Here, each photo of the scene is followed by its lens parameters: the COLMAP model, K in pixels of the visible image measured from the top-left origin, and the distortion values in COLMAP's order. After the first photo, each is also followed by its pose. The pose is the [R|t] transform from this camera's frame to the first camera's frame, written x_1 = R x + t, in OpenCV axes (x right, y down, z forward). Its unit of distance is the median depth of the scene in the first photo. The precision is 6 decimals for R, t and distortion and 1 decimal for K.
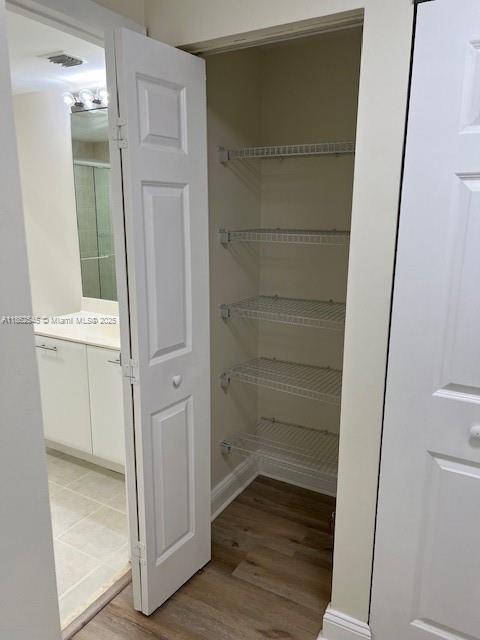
lens RADIAL K [[478.6, 0, 239.6], [0, 478.6, 318.9], [0, 0, 1]] dist [0.041421, -0.046890]
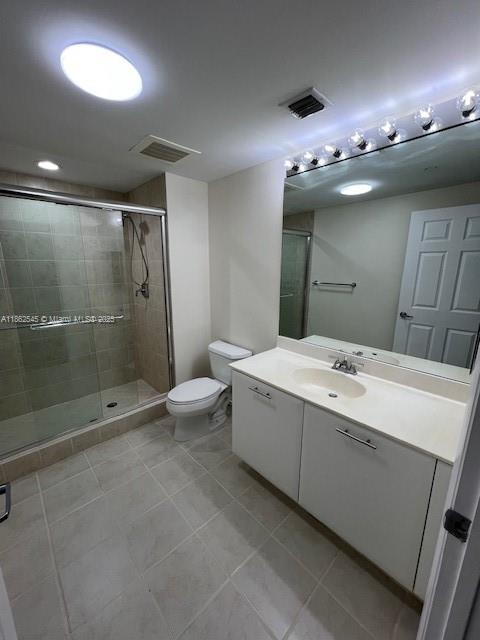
lens RADIAL K [[257.6, 0, 240.6], [0, 257.6, 320.4], [0, 0, 1]] dist [0.000657, 0.000022]
pose [[0.957670, 0.059213, -0.281713, -0.288354], [-0.059583, 0.998197, 0.007261, -0.099285], [0.281635, 0.009831, 0.959471, 0.435186]]
